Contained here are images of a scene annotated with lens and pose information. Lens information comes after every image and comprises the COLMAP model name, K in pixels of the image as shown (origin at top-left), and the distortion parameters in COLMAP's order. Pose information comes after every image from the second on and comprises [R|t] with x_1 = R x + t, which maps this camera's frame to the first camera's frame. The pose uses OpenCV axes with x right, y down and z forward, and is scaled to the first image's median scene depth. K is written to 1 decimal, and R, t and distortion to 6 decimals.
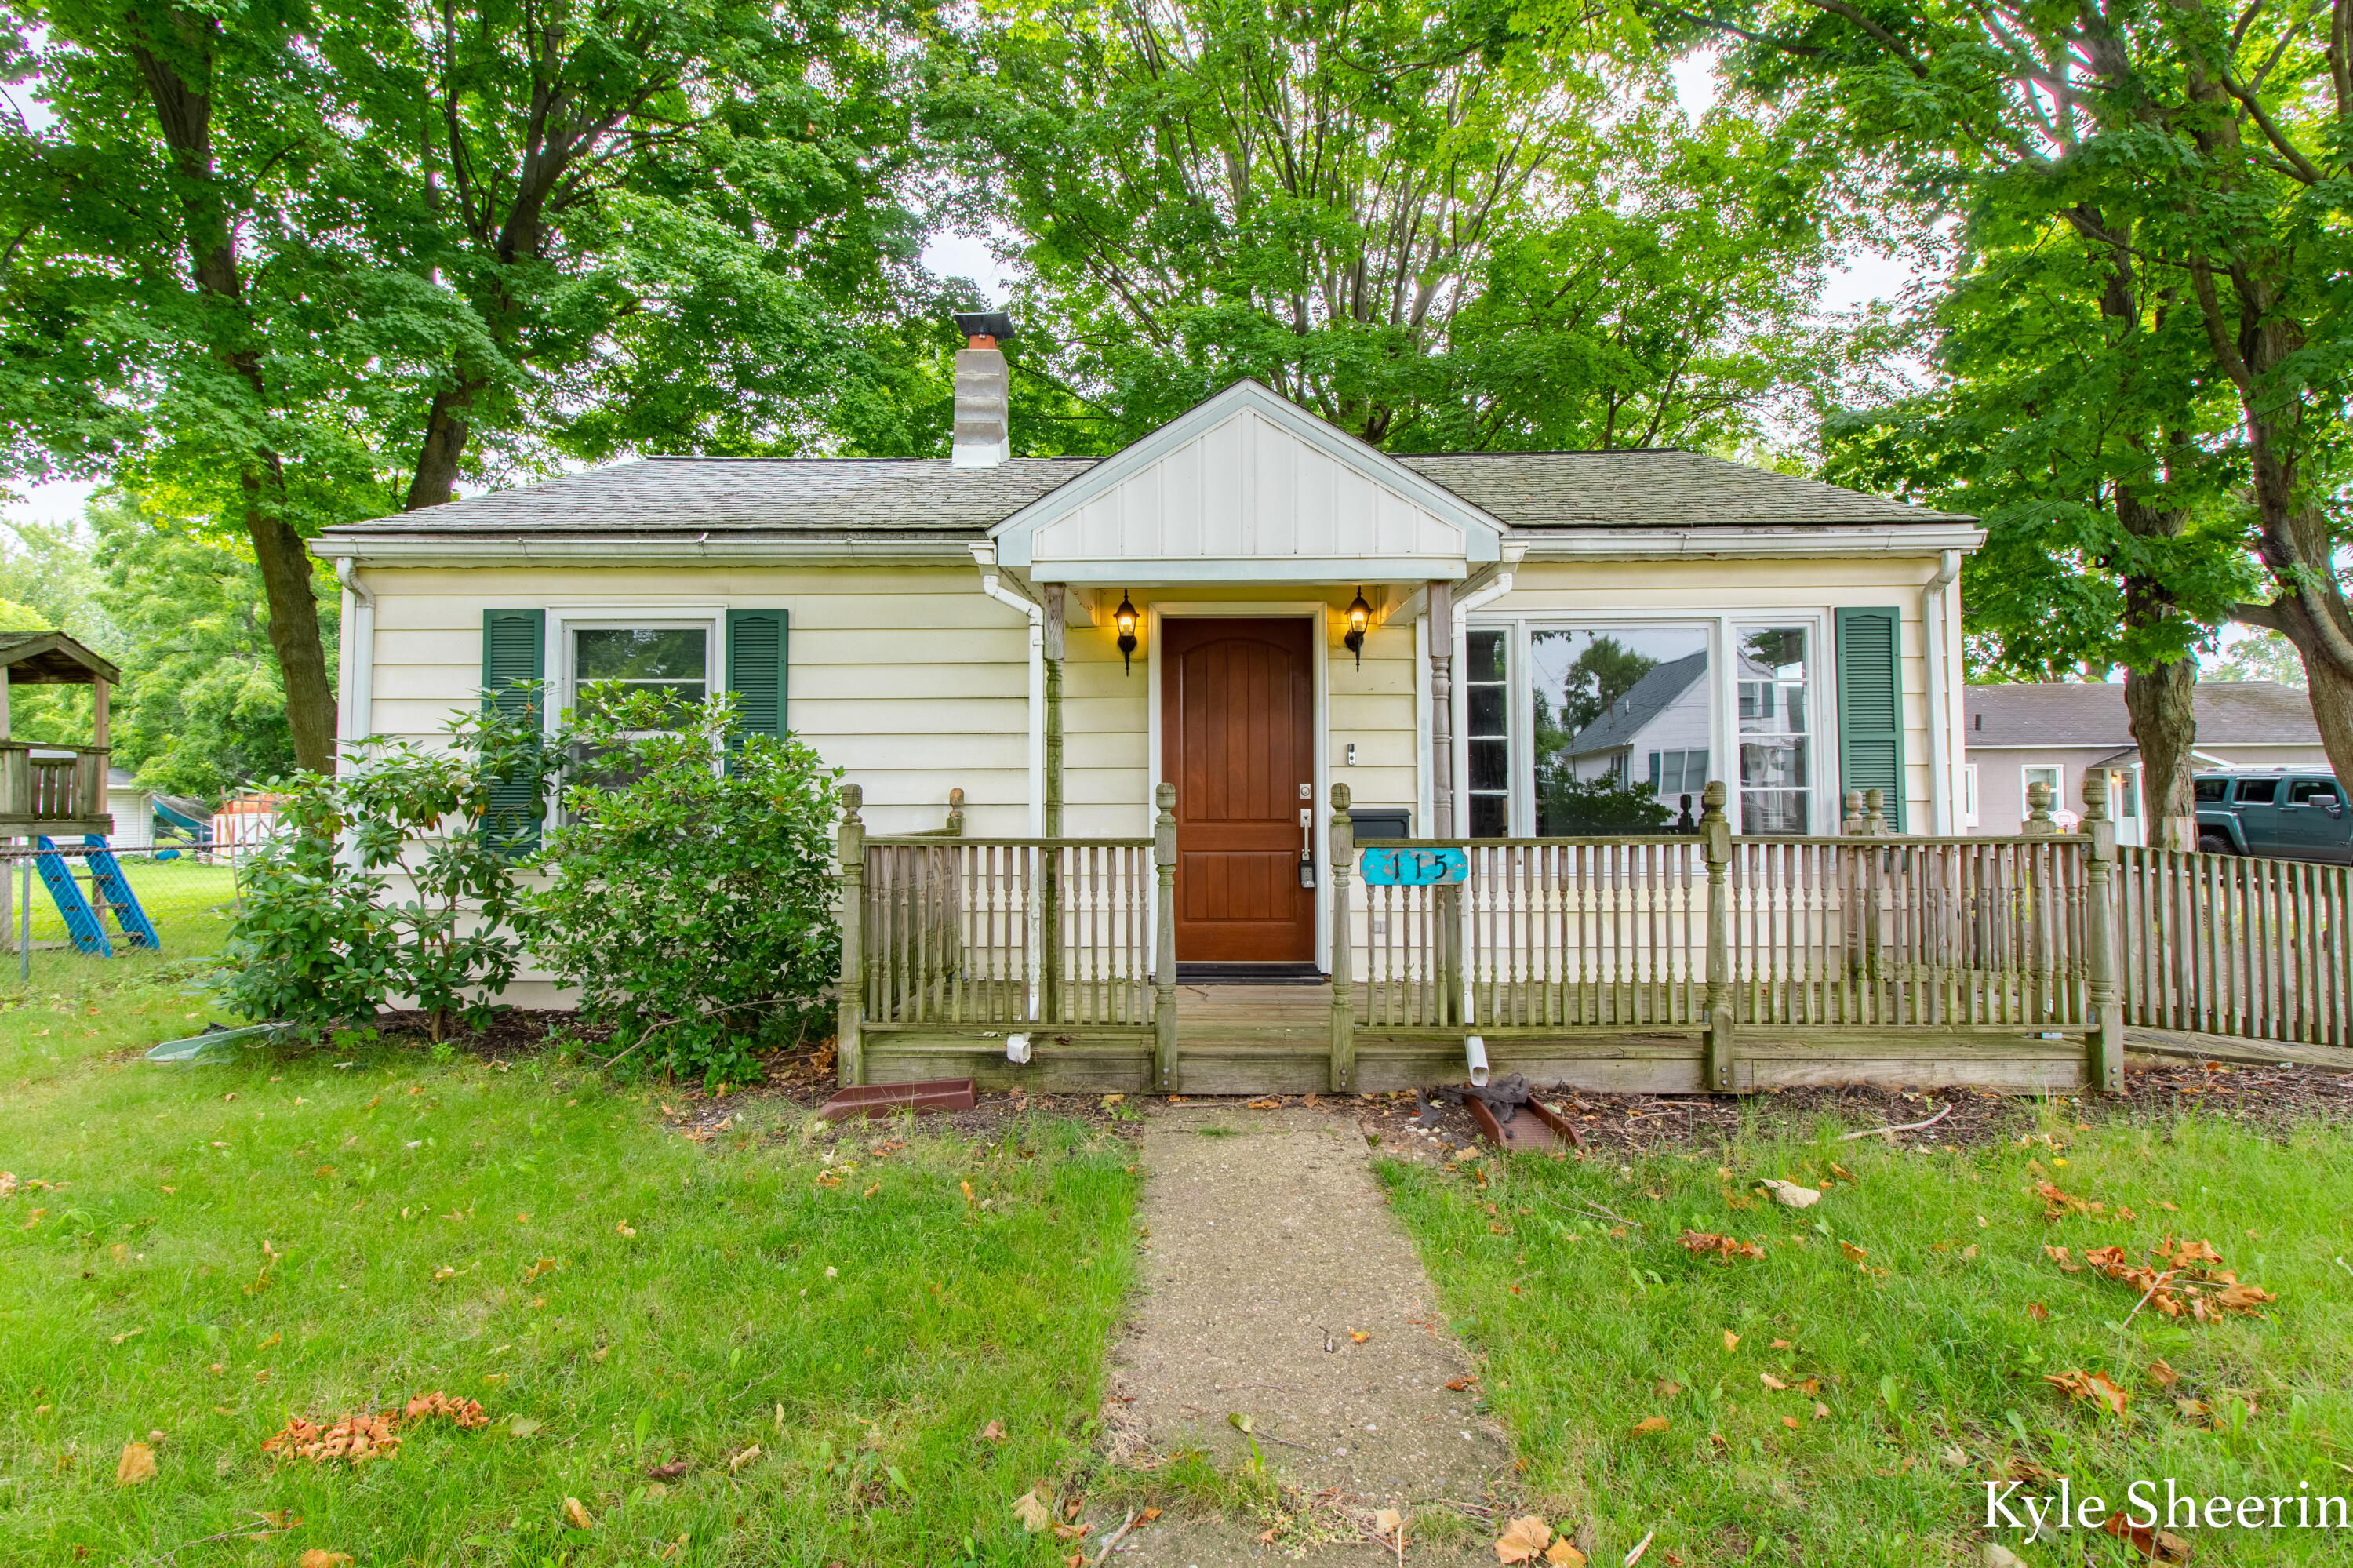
lens RADIAL K [[1217.3, 0, 1176.7], [0, 1217.3, 775.7], [0, 0, 1]] dist [-0.000839, -0.000122]
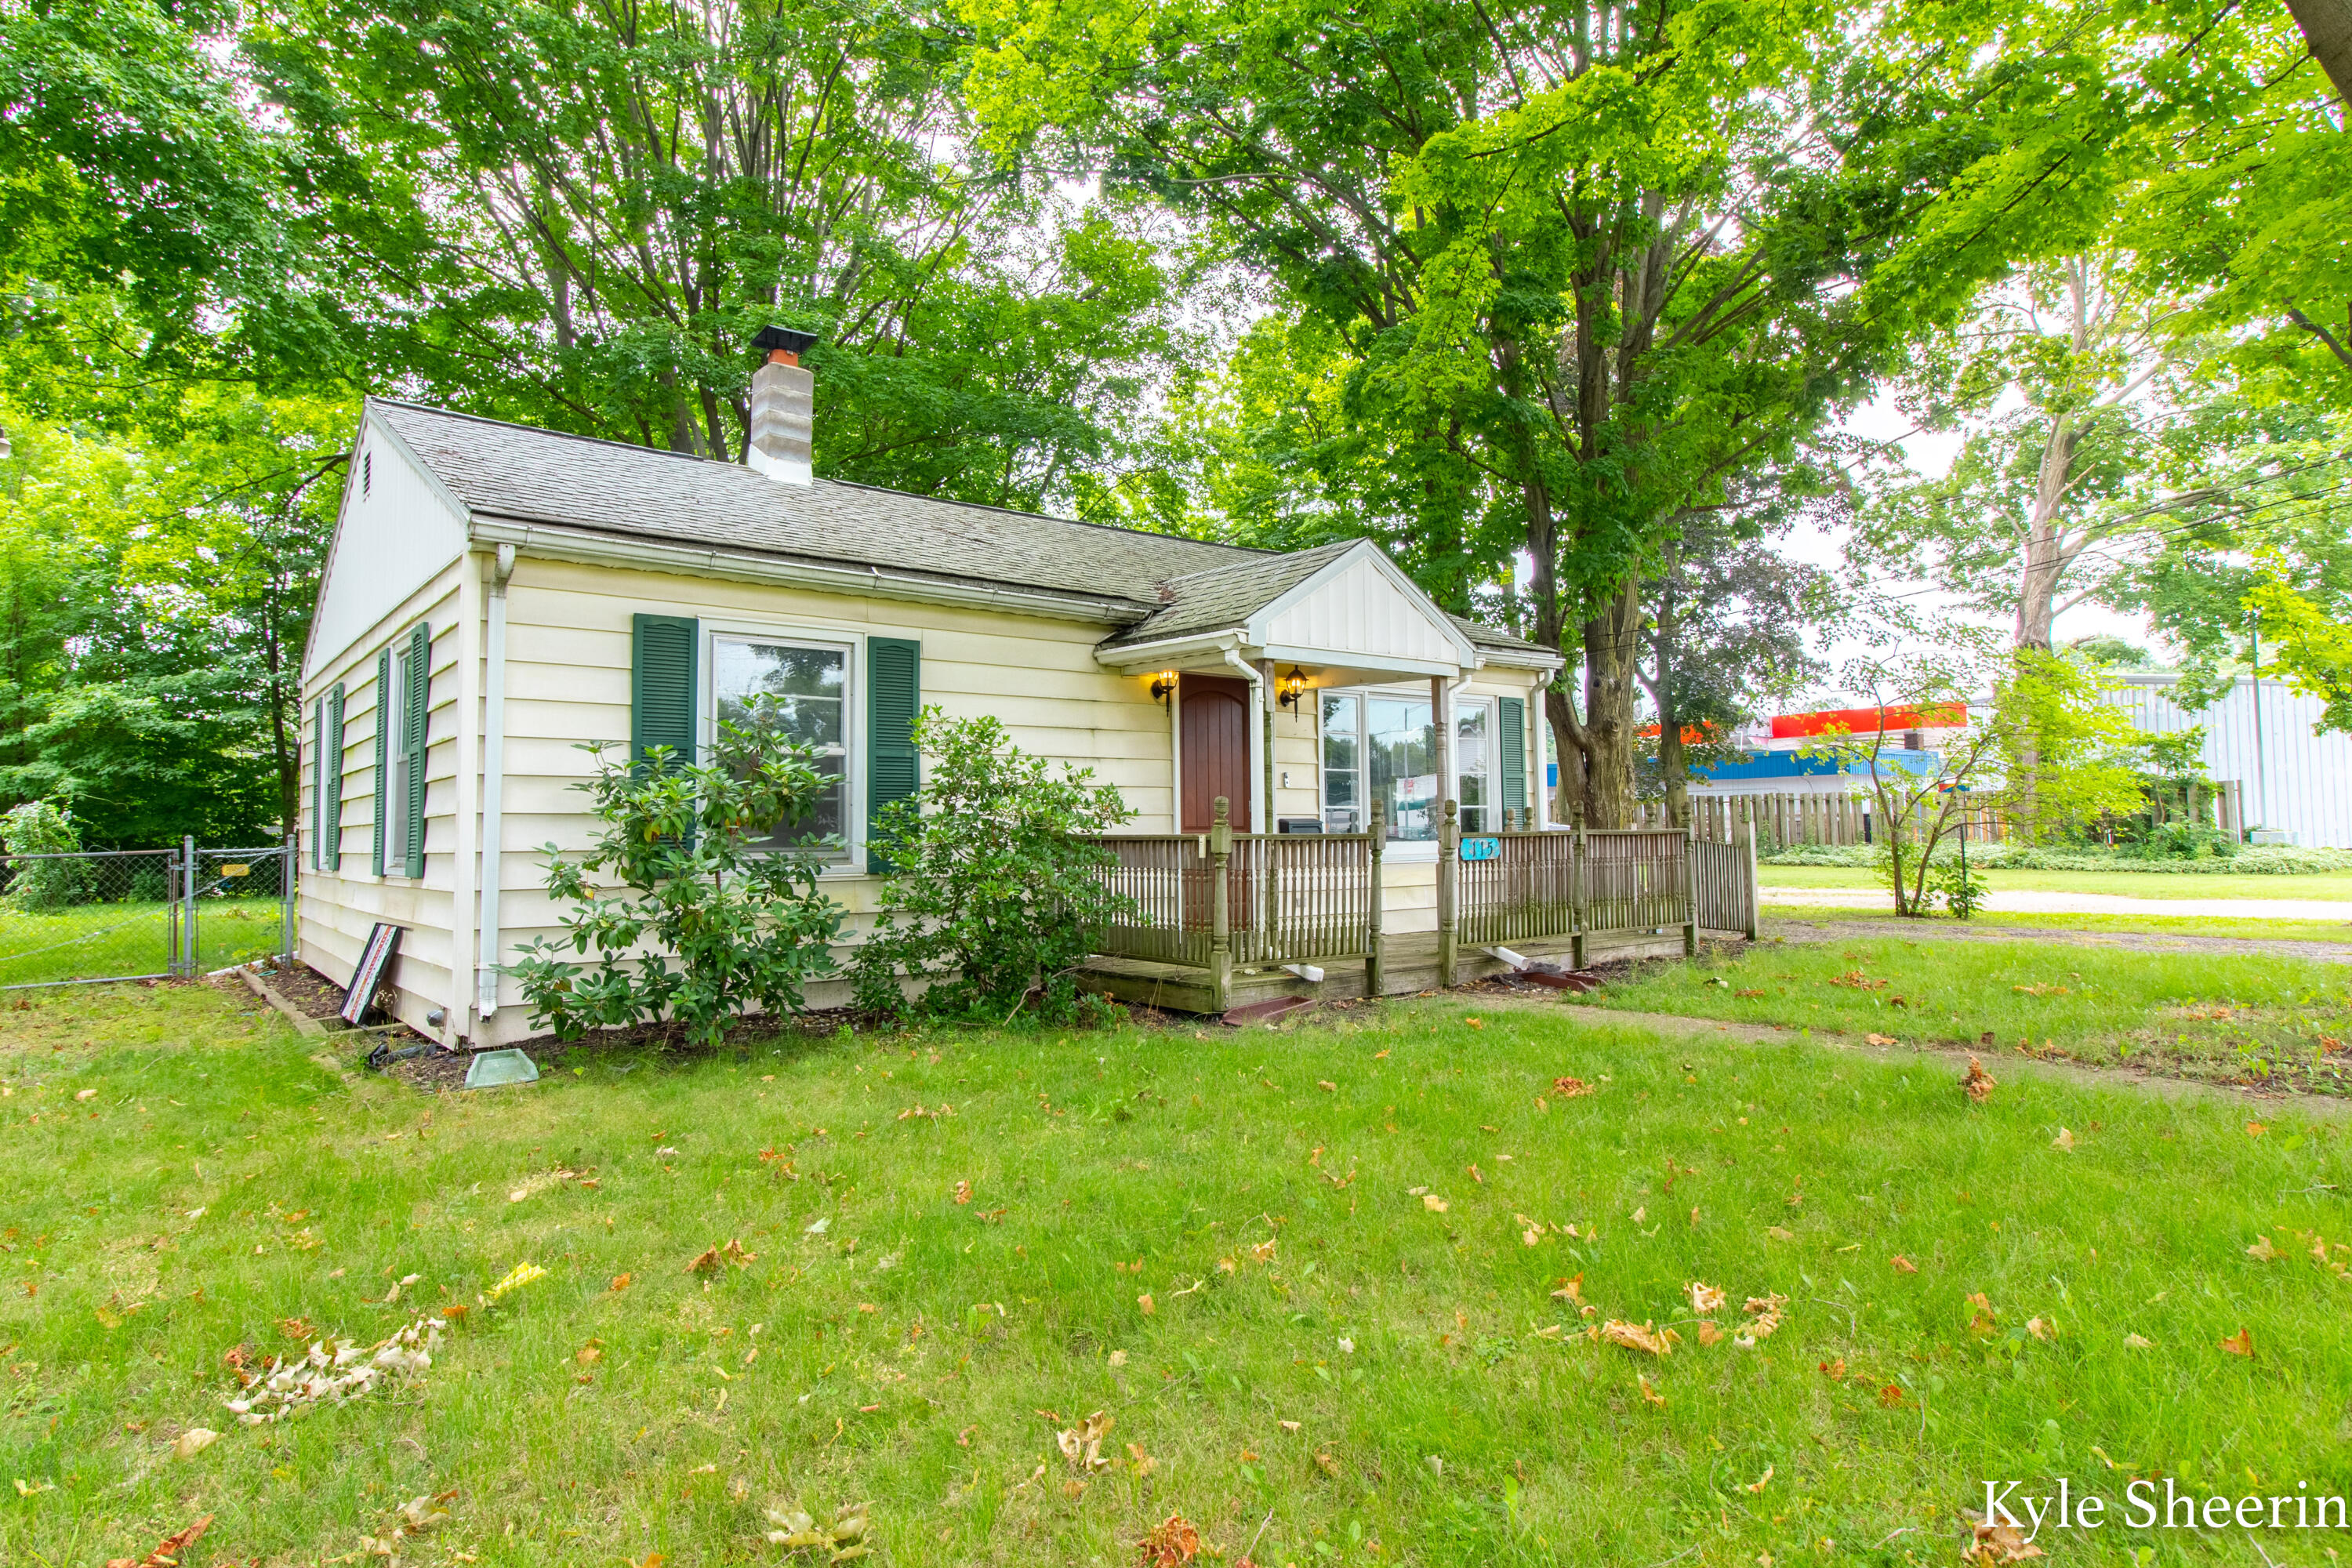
lens RADIAL K [[1337.3, 0, 1172.3], [0, 1337.3, 788.7], [0, 0, 1]] dist [0.003191, 0.000100]
pose [[0.762622, 0.015054, 0.646669, -0.958995], [-0.014225, 0.999878, -0.006501, 0.006507], [-0.646688, -0.004241, 0.762743, -0.108718]]
